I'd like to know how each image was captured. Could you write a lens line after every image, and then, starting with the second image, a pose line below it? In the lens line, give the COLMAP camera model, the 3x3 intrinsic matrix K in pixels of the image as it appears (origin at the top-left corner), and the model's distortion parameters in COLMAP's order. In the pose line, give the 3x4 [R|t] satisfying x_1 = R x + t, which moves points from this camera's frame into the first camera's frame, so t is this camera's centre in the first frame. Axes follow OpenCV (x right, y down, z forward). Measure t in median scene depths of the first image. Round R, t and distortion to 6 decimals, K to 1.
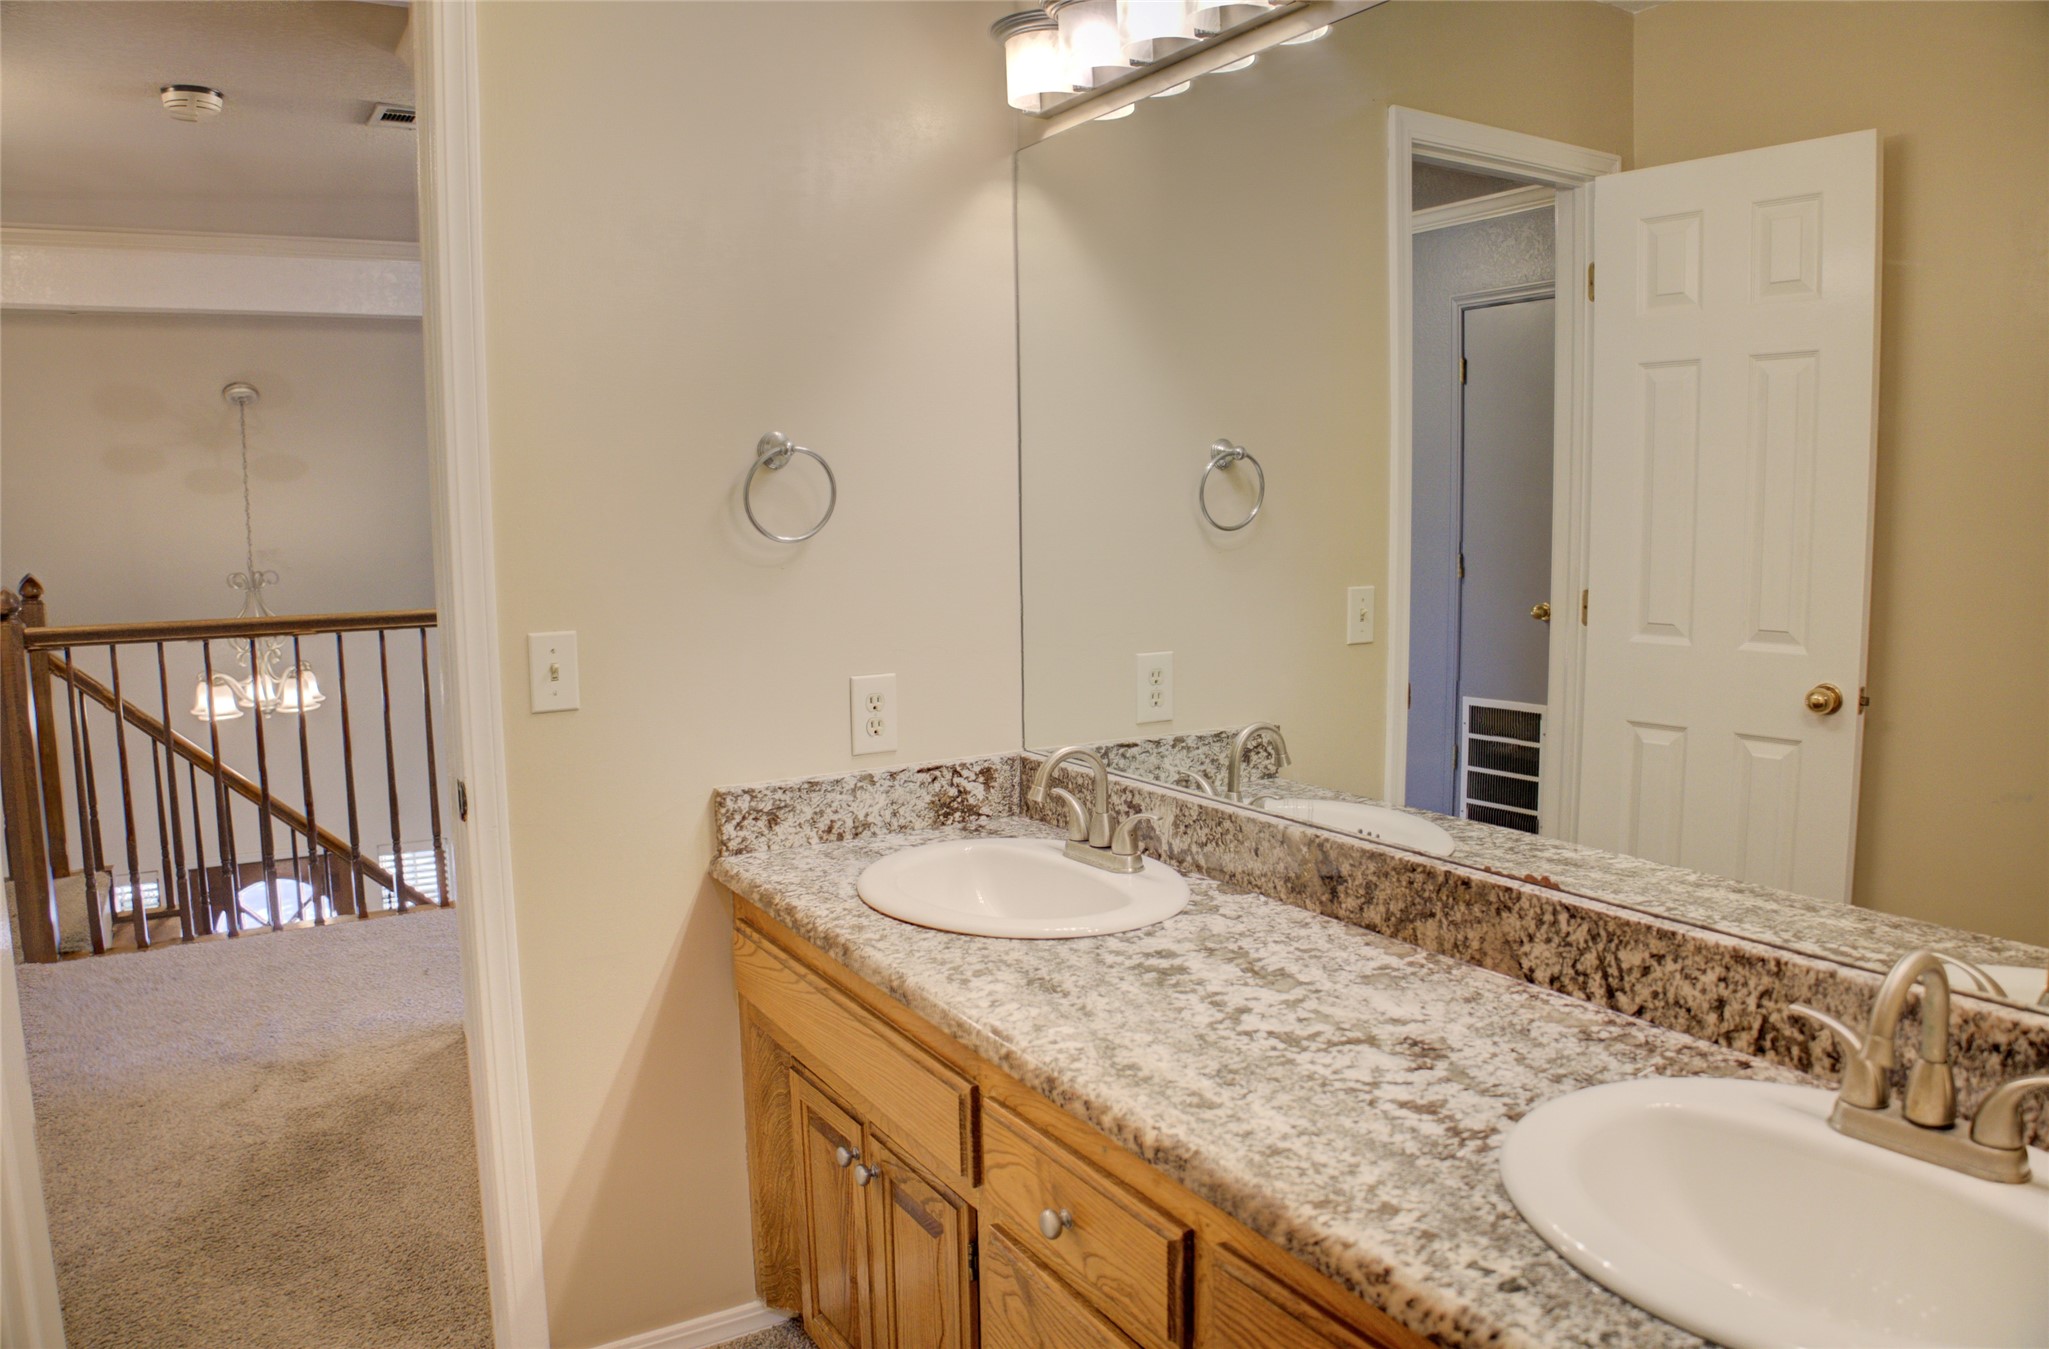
lens RADIAL K [[1424.7, 0, 1024.5], [0, 1424.7, 674.5], [0, 0, 1]] dist [-0.116017, 0.002072]
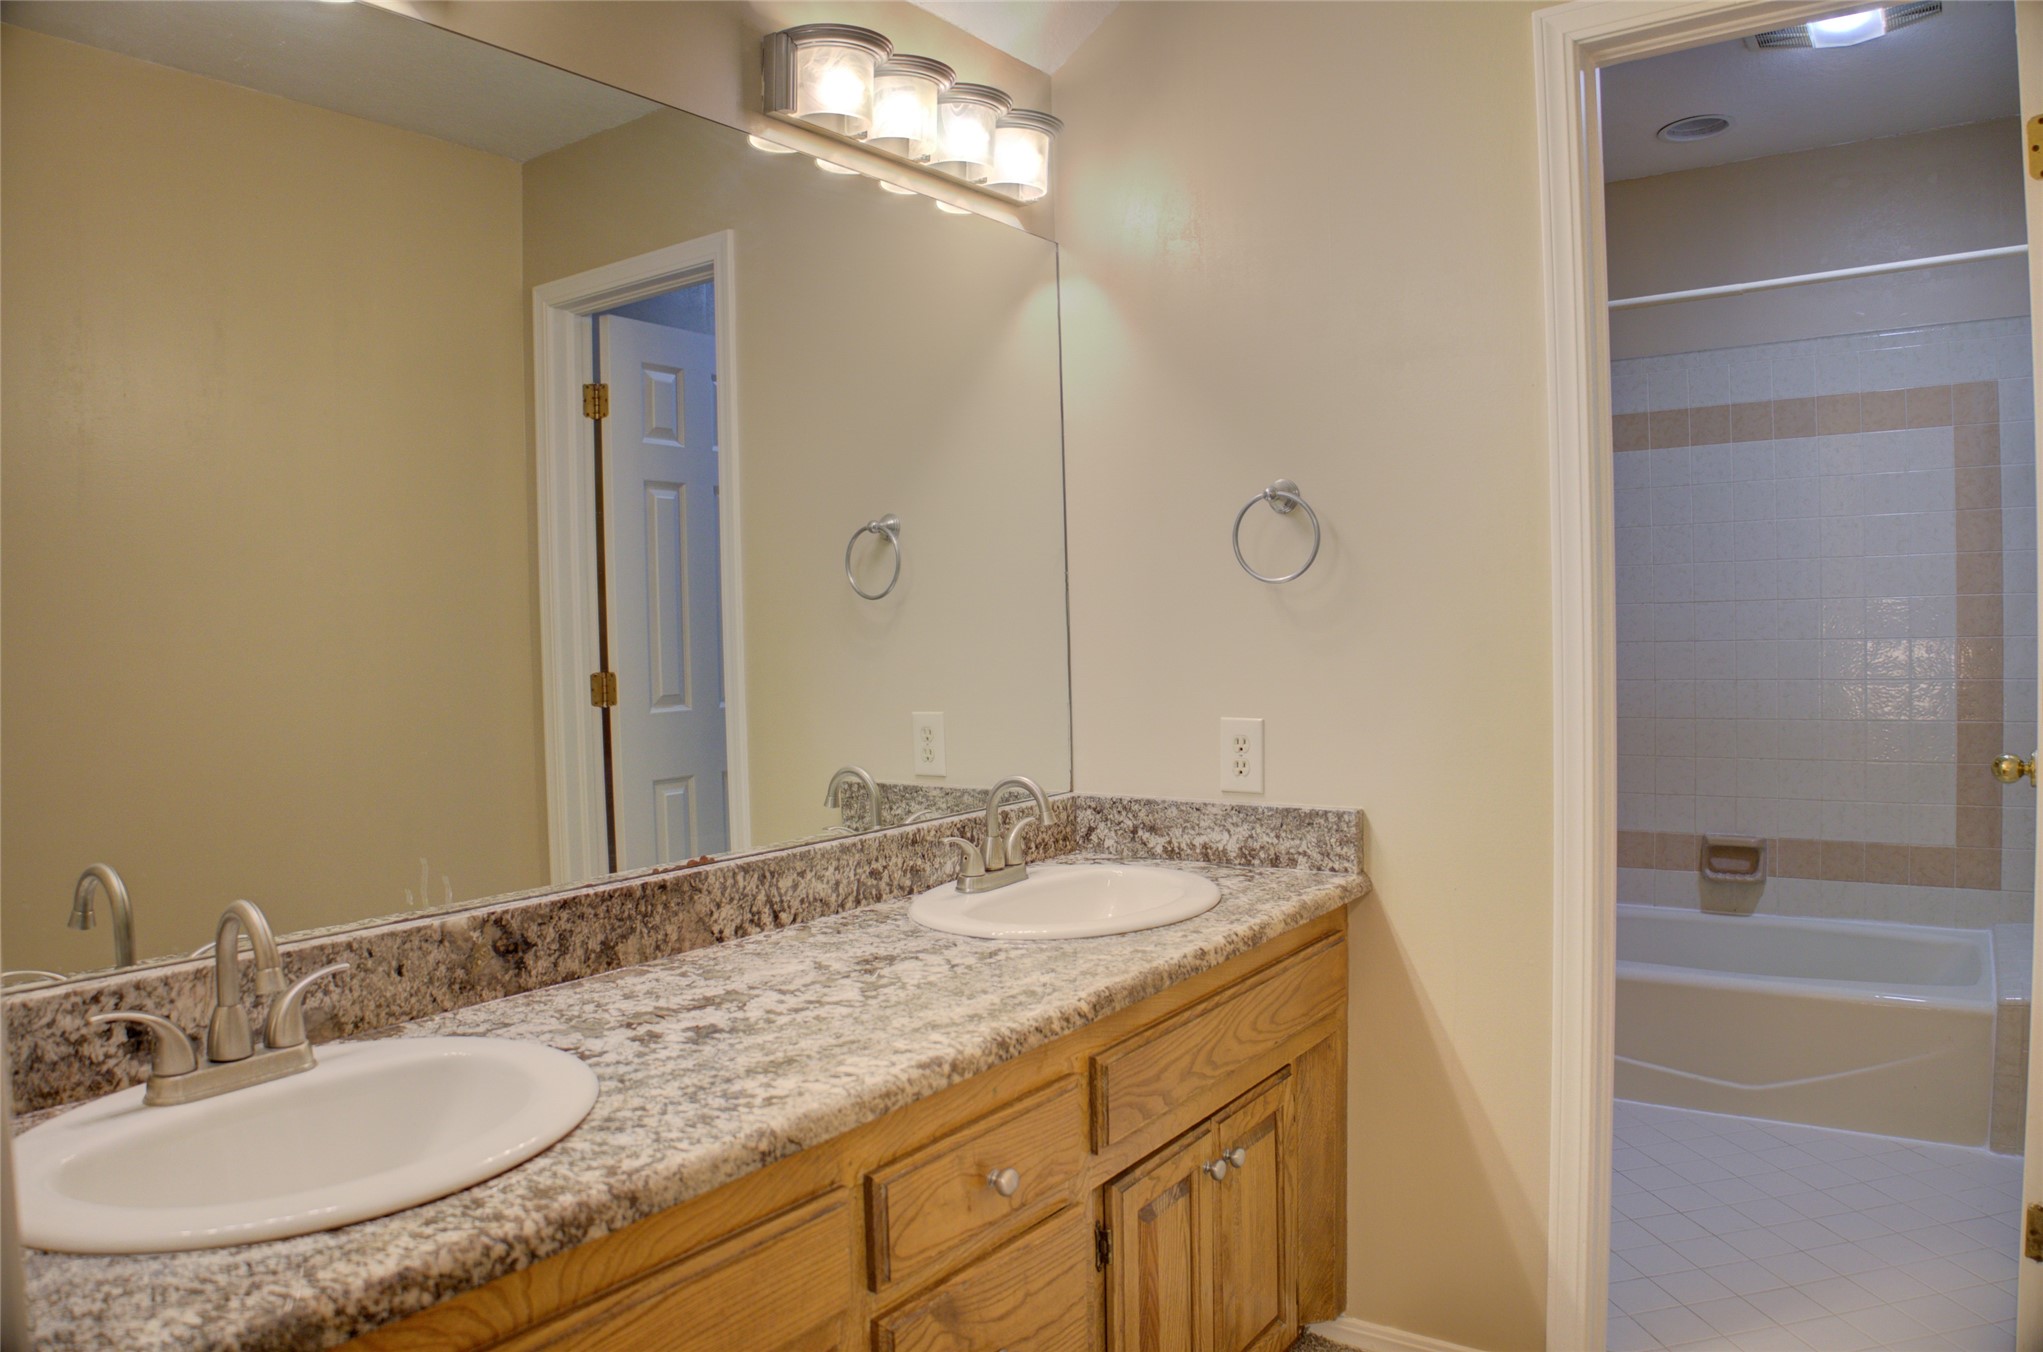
lens RADIAL K [[1373.7, 0, 1027.1], [0, 1373.7, 686.1], [0, 0, 1]] dist [-0.116615, 0.027631]
pose [[-0.398945, -0.011933, 0.916897, -0.830273], [0.135638, 0.988148, 0.071876, -0.049692], [-0.906888, 0.153040, -0.392598, 1.187106]]
